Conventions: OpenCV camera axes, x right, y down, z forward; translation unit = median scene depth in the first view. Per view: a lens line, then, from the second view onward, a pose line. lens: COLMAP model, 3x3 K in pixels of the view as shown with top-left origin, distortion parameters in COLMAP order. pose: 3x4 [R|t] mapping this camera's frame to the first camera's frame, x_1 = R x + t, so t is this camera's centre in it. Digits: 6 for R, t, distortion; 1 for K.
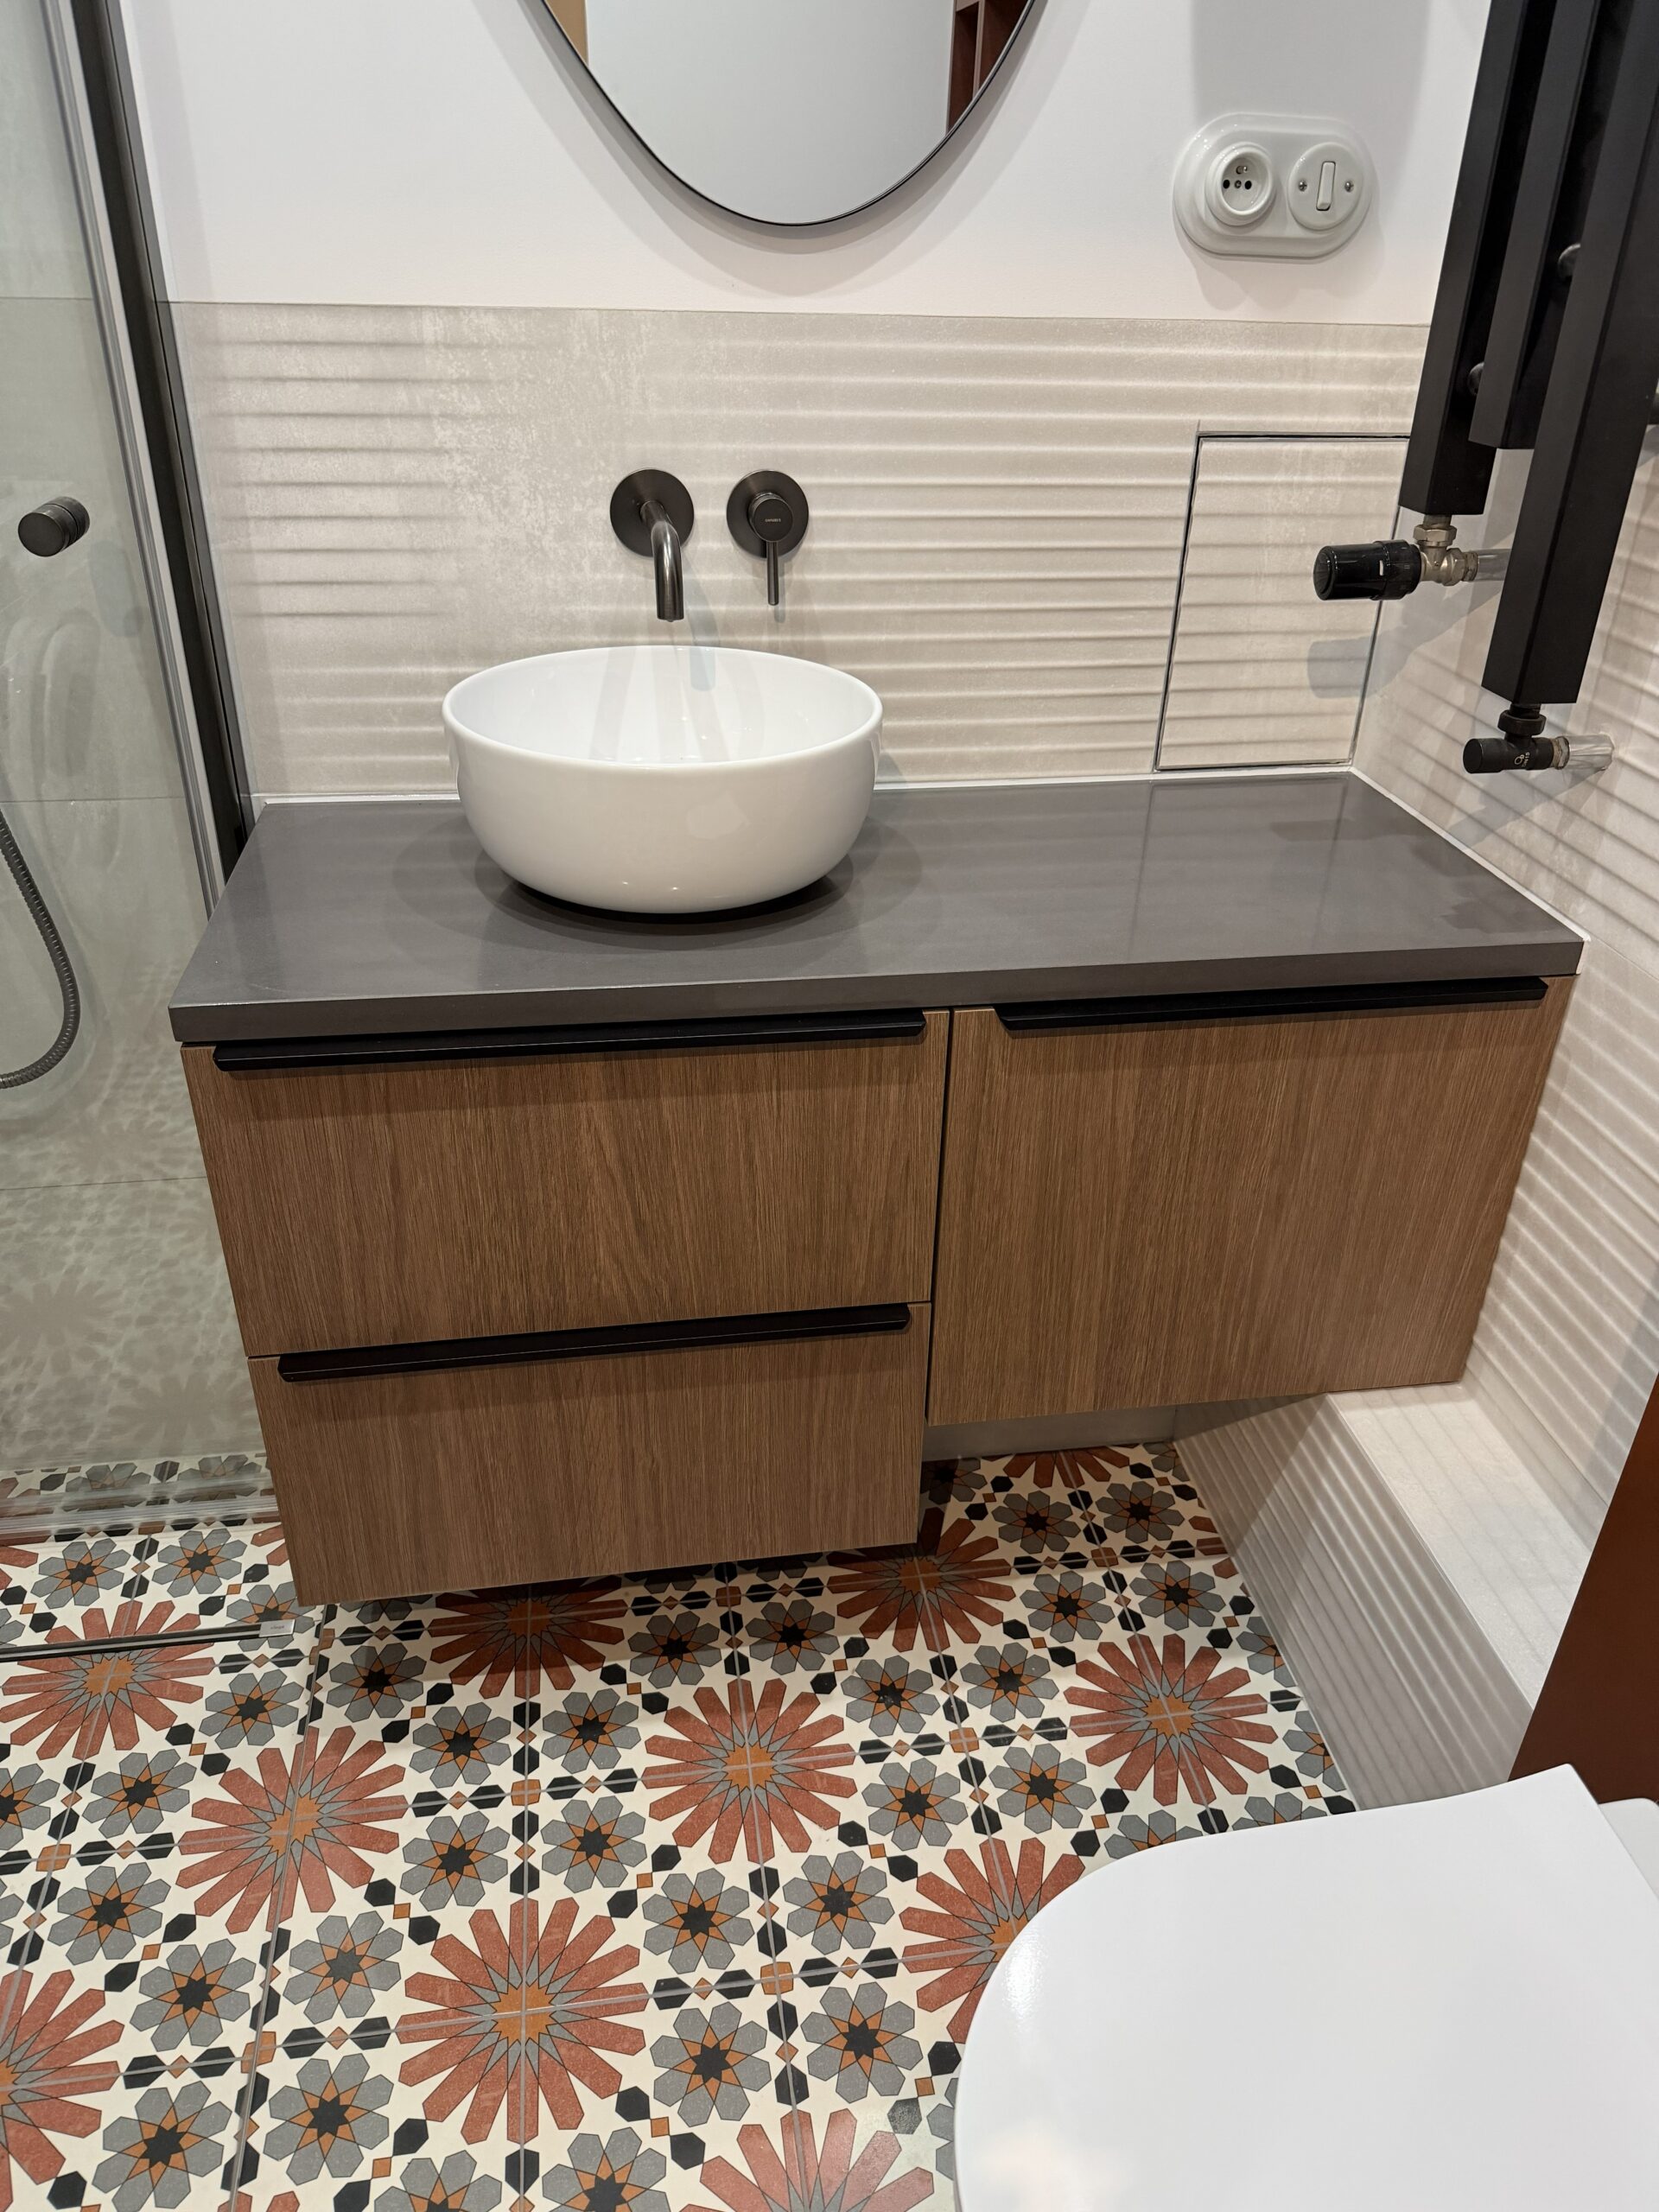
lens RADIAL K [[1571.8, 0, 837.6], [0, 1571.8, 1112.1], [0, 0, 1]] dist [0.004464, -0.021298]
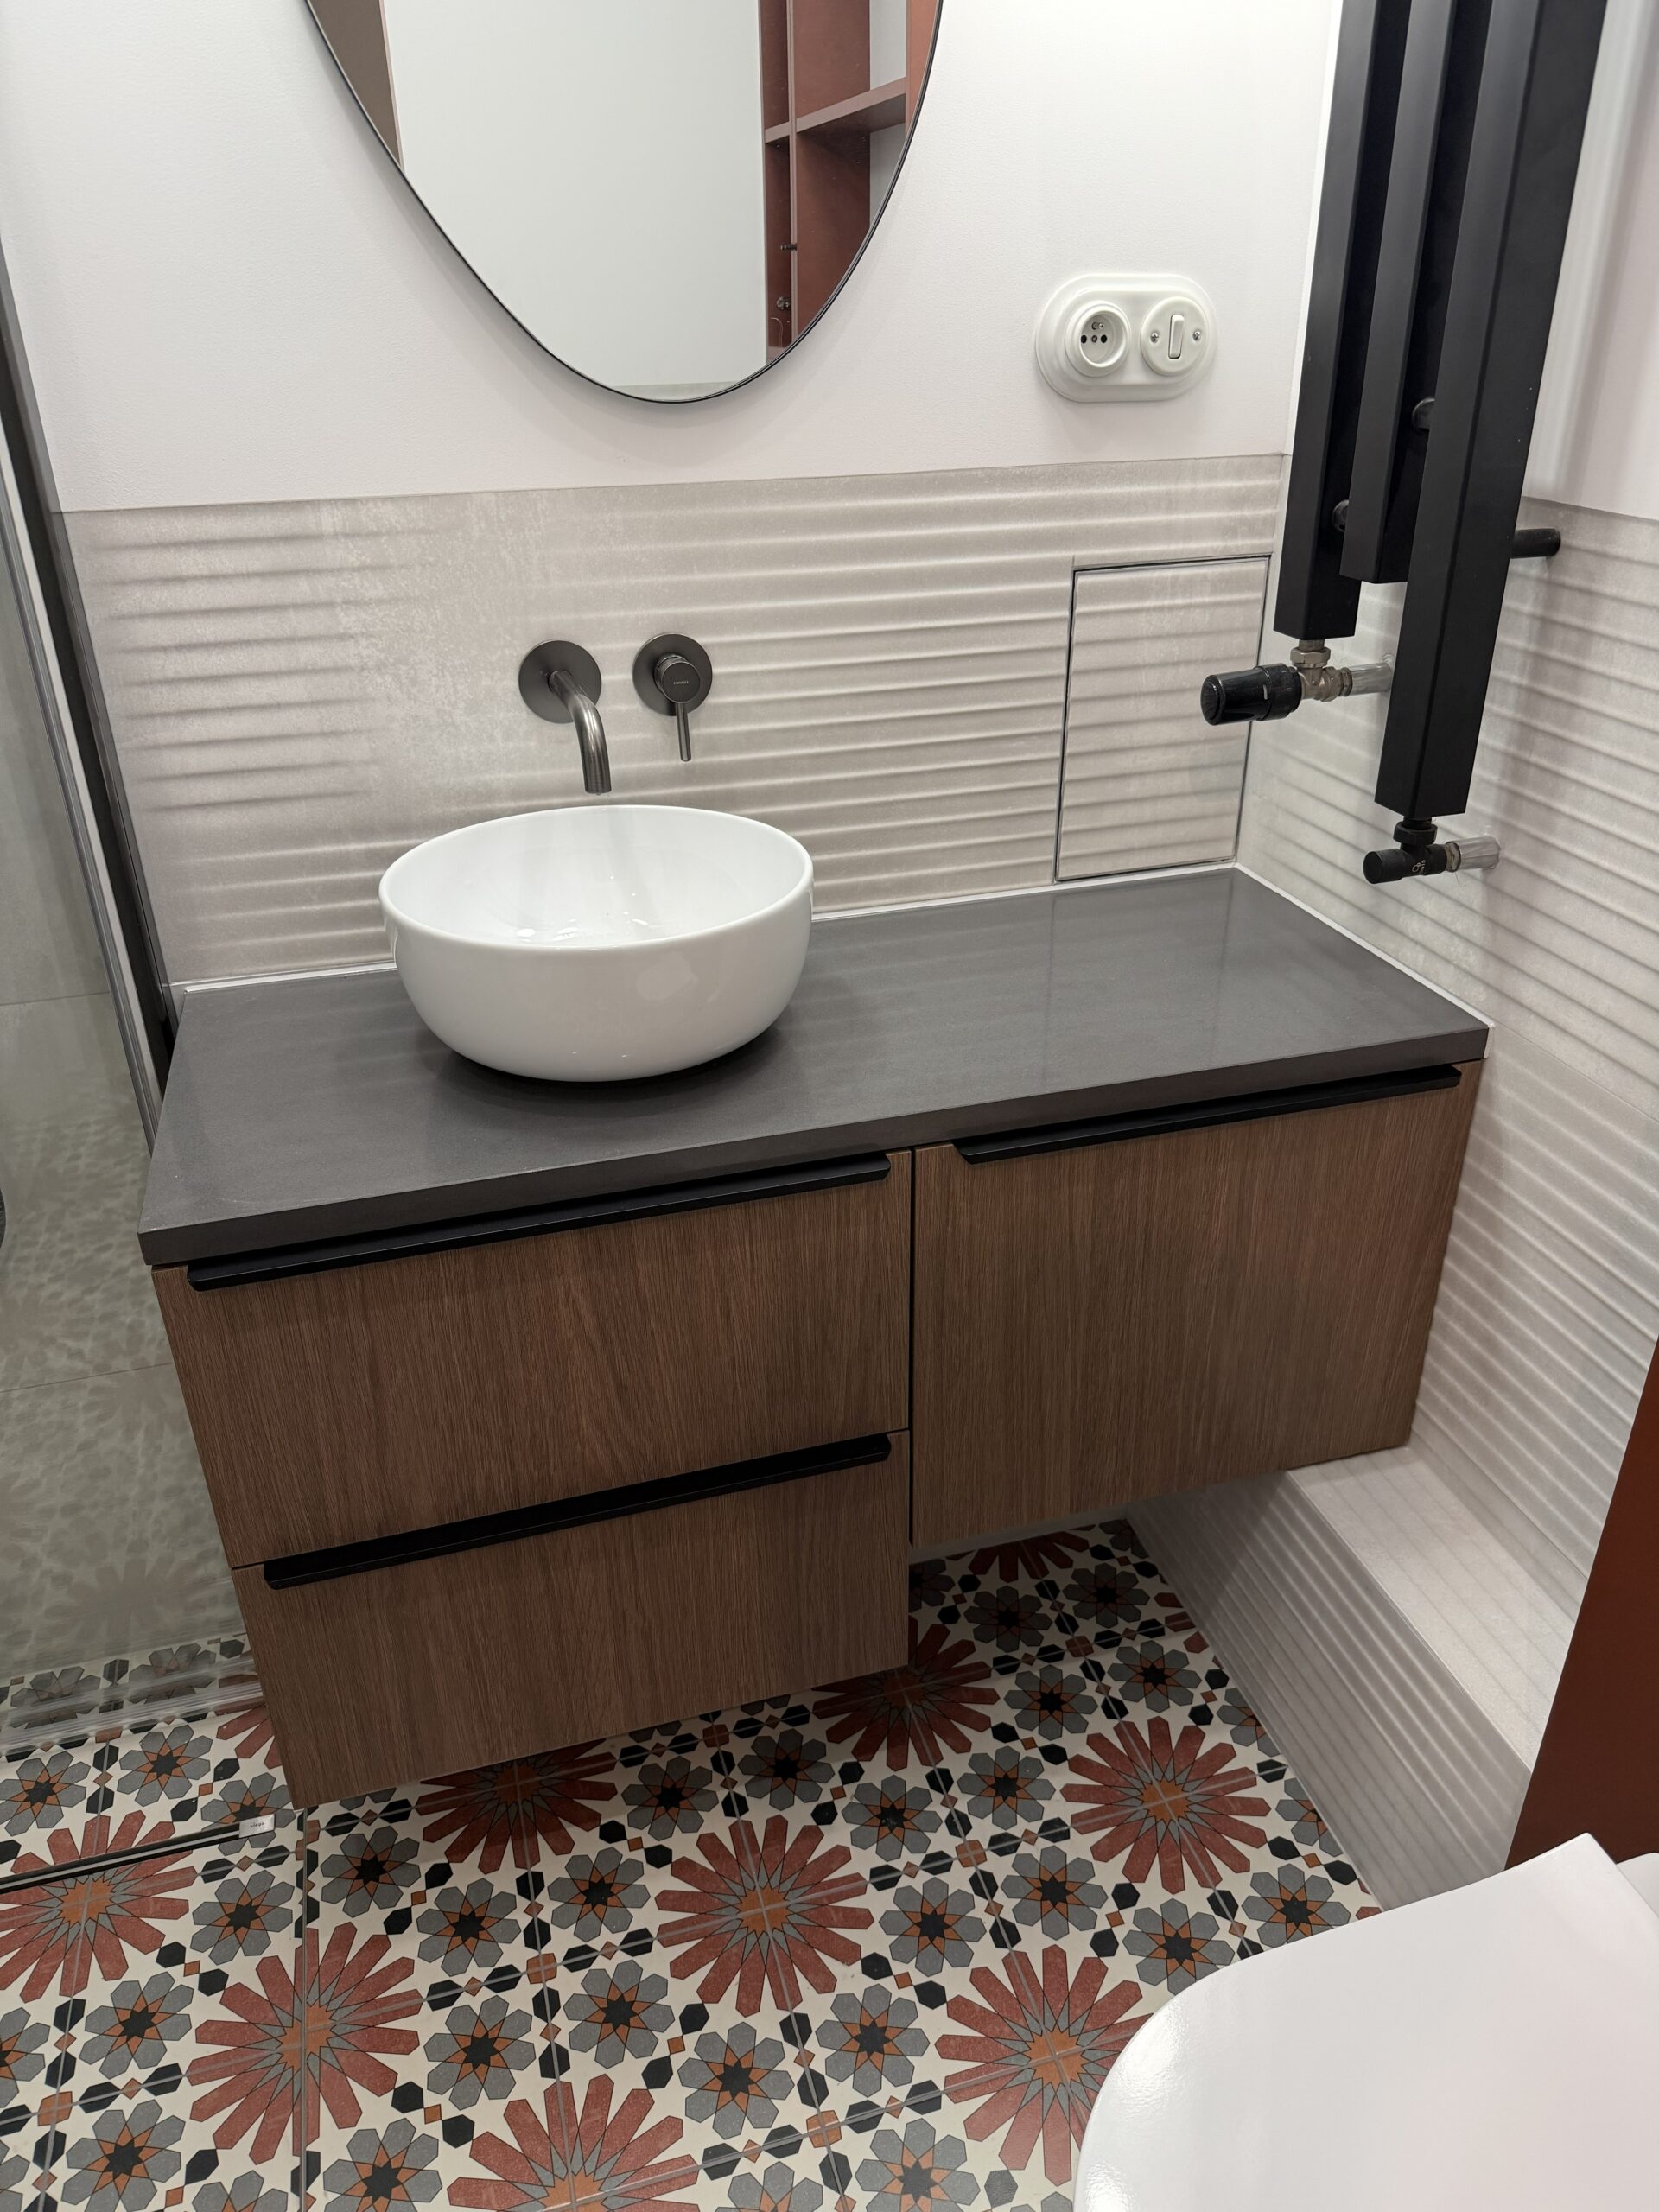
lens RADIAL K [[1571.8, 0, 830.9], [0, 1571.8, 1105.8], [0, 0, 1]] dist [0.004464, -0.021298]
pose [[0.991835, -0.091148, 0.089196, -0.060138], [0.094392, 0.994993, -0.032850, -0.057704], [-0.085755, 0.041001, 0.995472, -0.016155]]
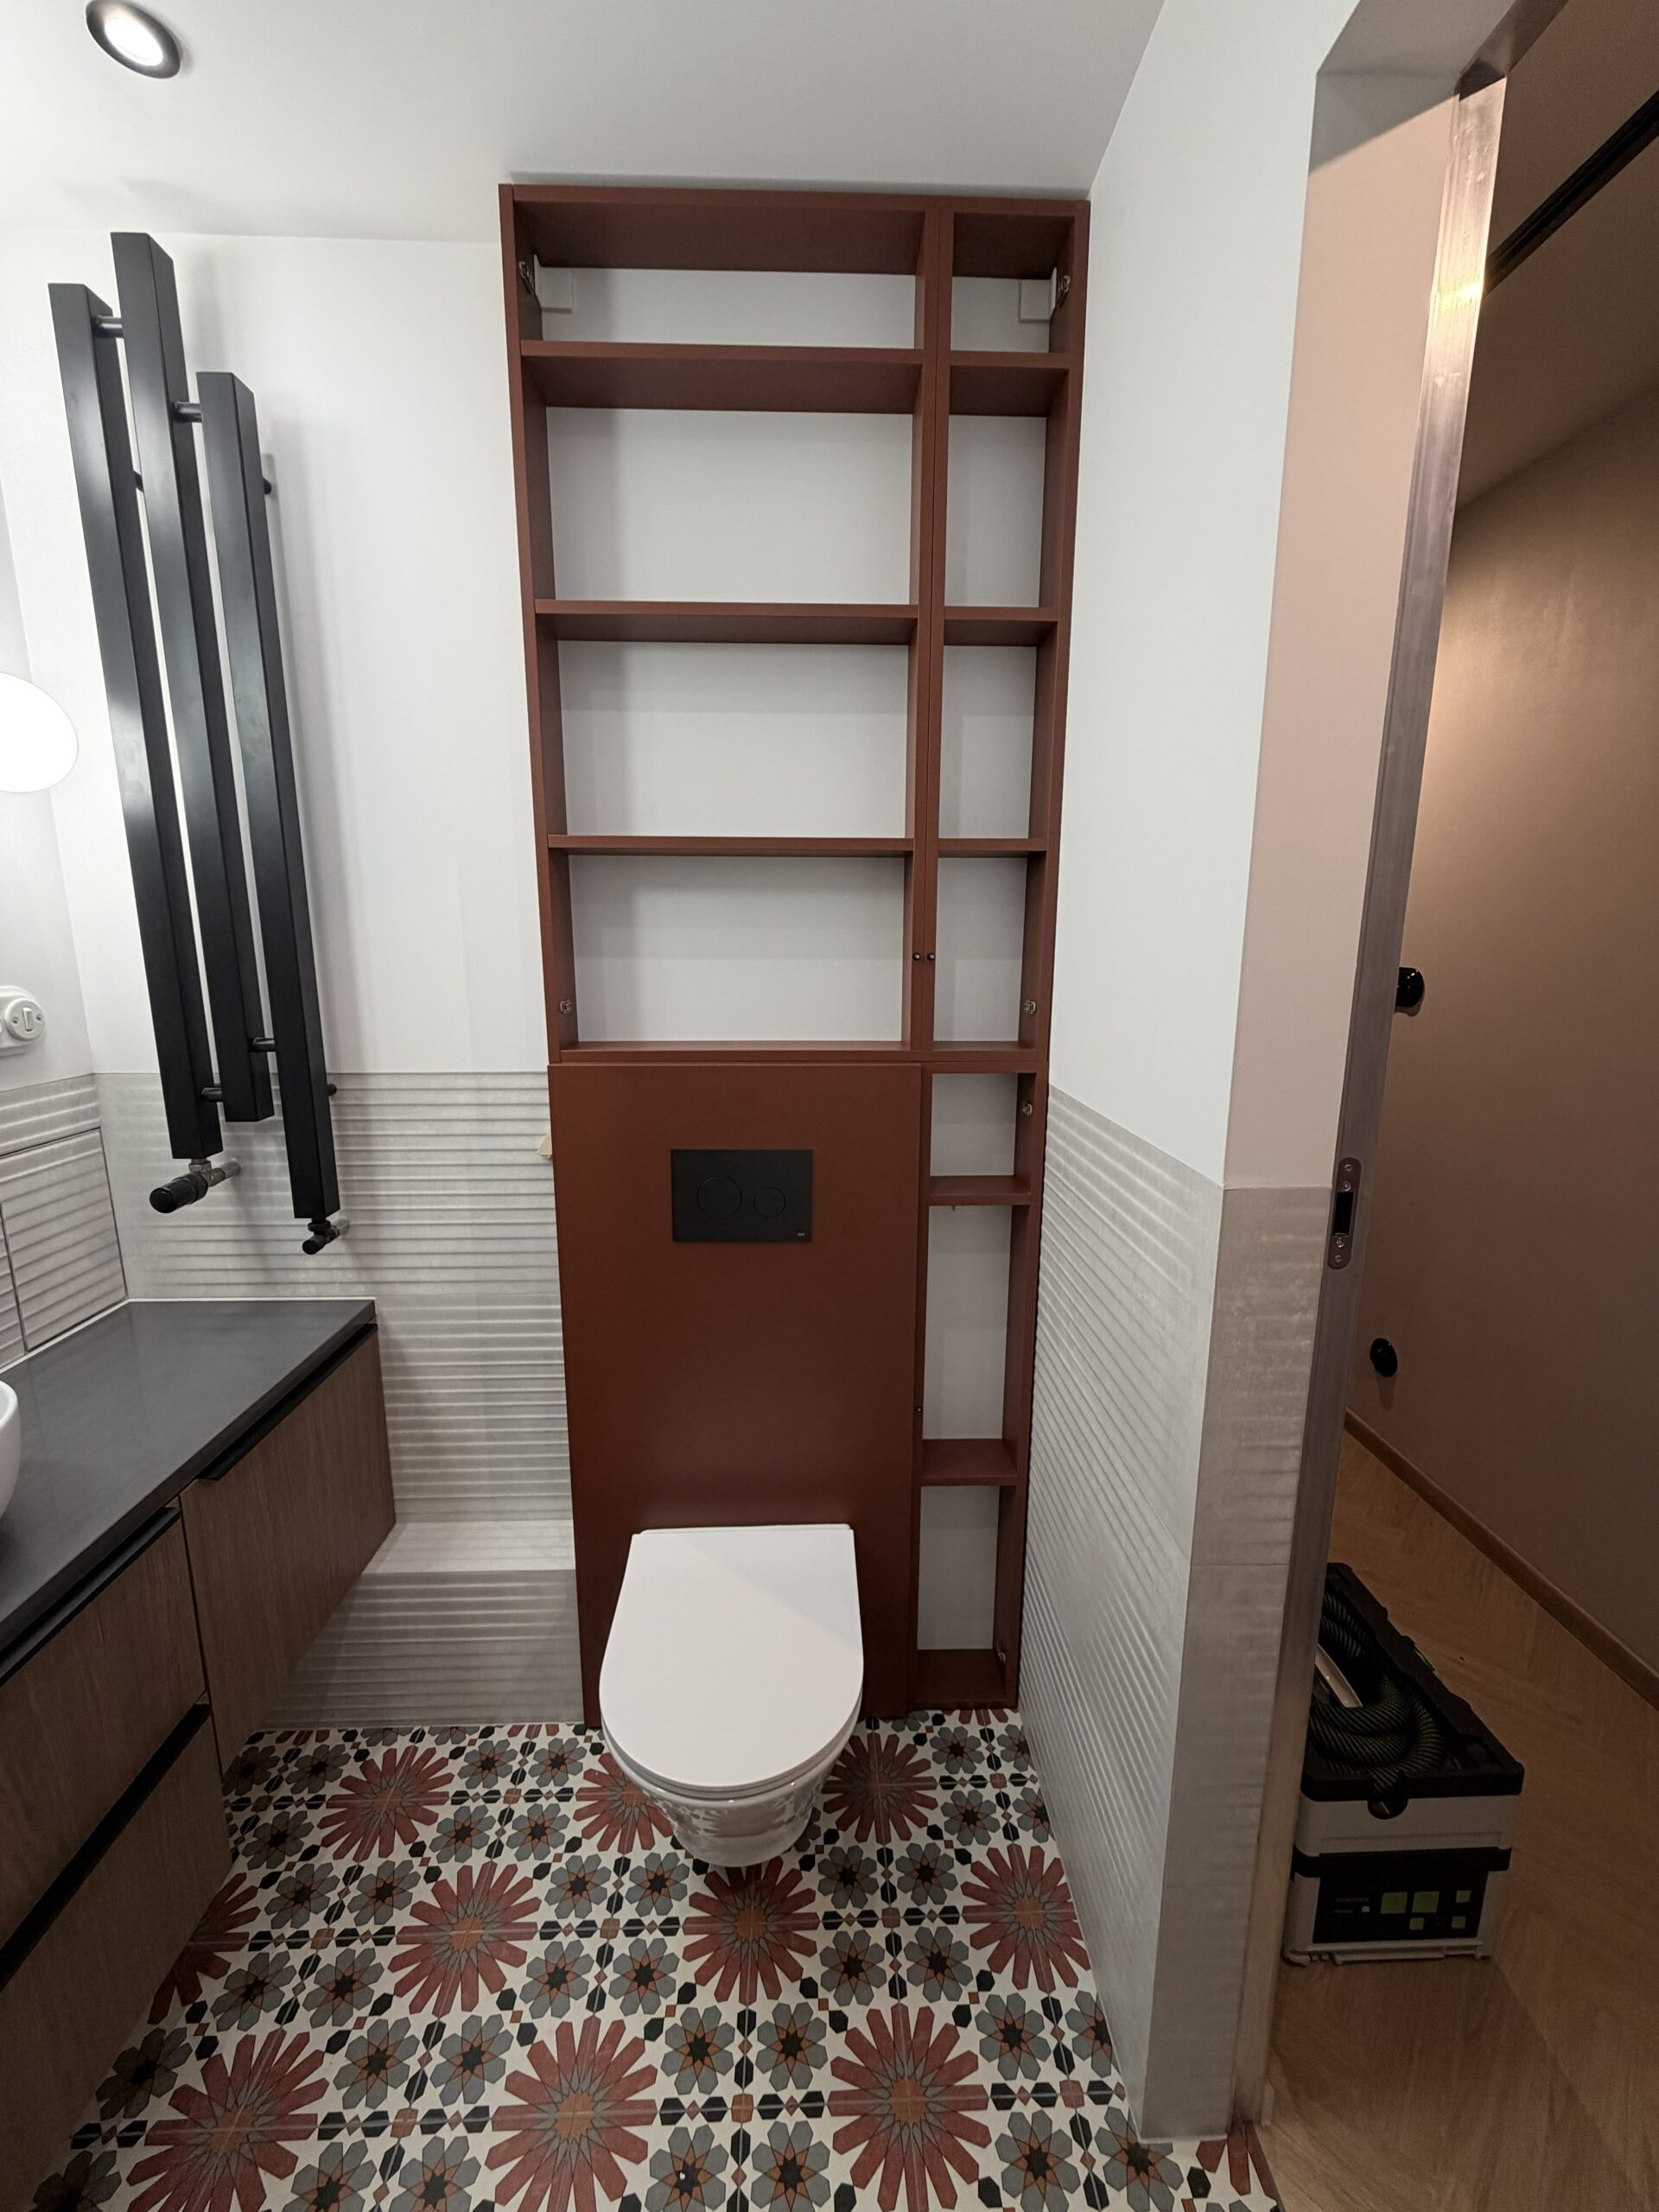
lens RADIAL K [[873.4, 0, 830.5], [0, 873.4, 1102.9], [0, 0, 1]] dist [-0.000741, 0.000330]
pose [[0.123786, -0.211313, 0.969548, -0.550517], [0.495060, 0.859933, 0.124217, -0.167727], [-0.859995, 0.464609, 0.211061, 0.033685]]
